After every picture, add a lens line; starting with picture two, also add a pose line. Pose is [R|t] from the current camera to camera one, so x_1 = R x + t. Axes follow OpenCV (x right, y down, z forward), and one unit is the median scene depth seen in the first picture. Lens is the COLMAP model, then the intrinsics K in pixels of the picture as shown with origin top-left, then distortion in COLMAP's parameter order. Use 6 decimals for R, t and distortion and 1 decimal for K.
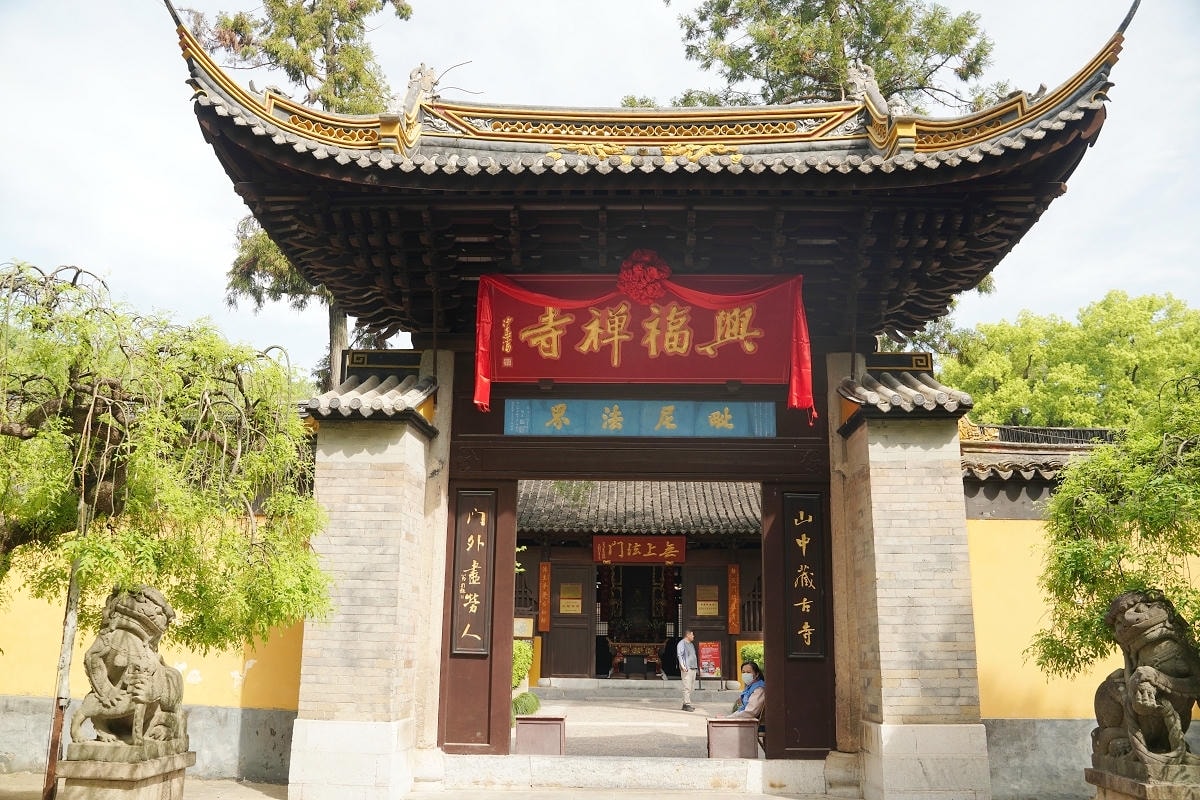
lens RADIAL K [[977.4, 0, 600.1], [0, 977.4, 404.5], [0, 0, 1]] dist [-0.071806, 0.034958]
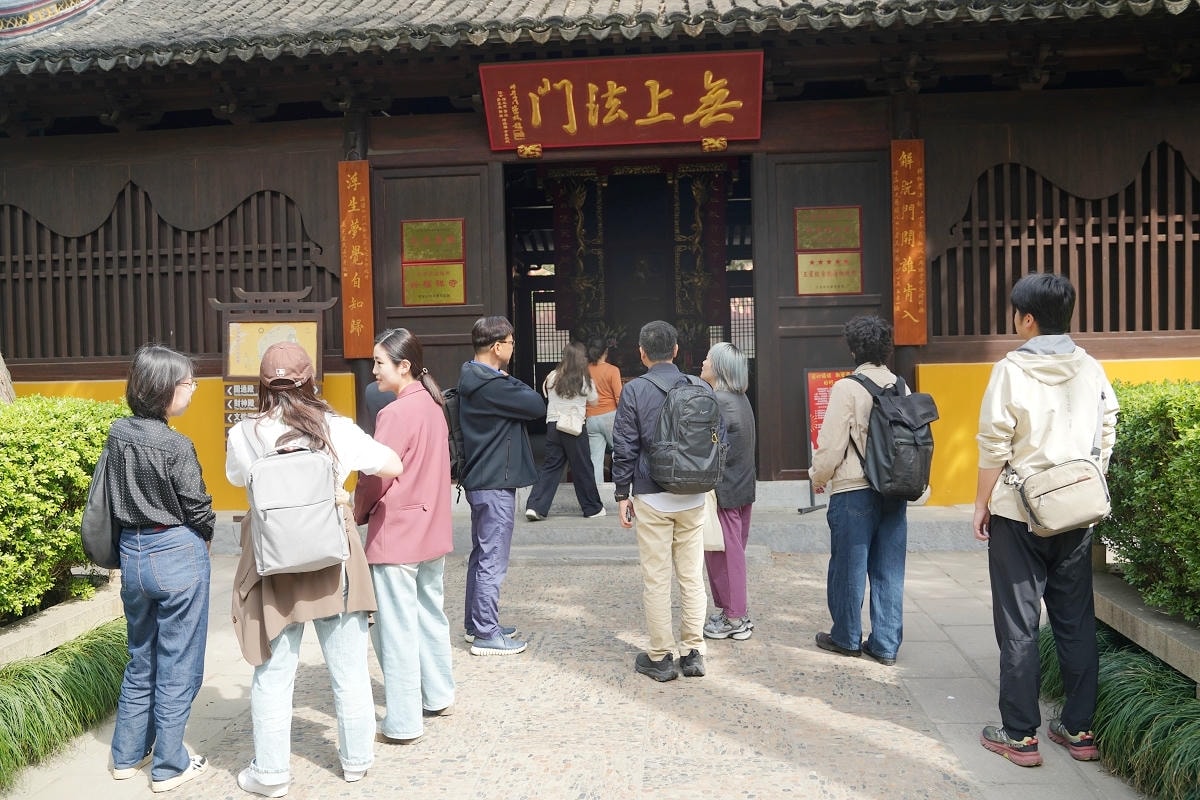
lens RADIAL K [[977.4, 0, 599.2], [0, 977.4, 402.6], [0, 0, 1]] dist [-0.071806, 0.034958]
pose [[0.998361, -0.036123, -0.044388, 0.043248], [0.046956, 0.960437, 0.274509, 0.155110], [0.032716, -0.276144, 0.960559, 0.656086]]
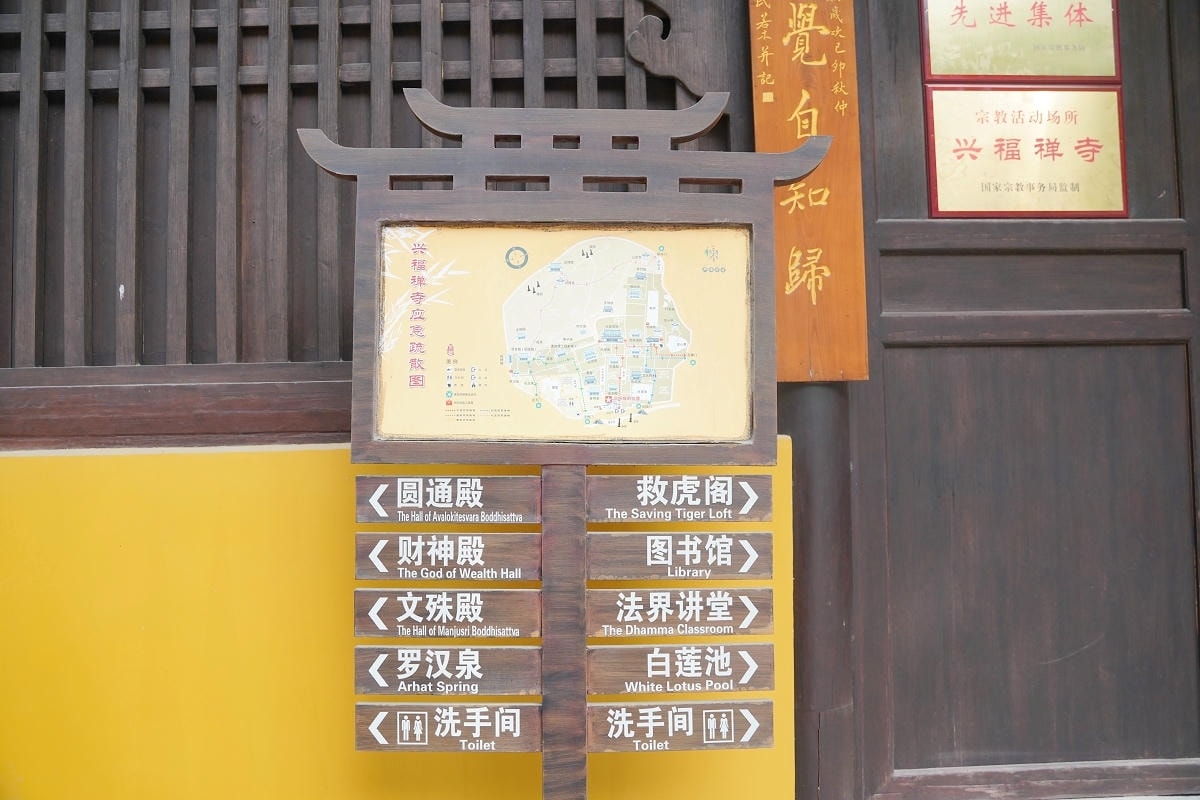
lens RADIAL K [[977.4, 0, 605.3], [0, 977.4, 401.0], [0, 0, 1]] dist [-0.071806, 0.034958]
pose [[0.997331, -0.031204, 0.066003, -0.085724], [0.017791, 0.980681, 0.194804, 0.213486], [-0.070807, -0.193110, 0.978619, 0.895517]]
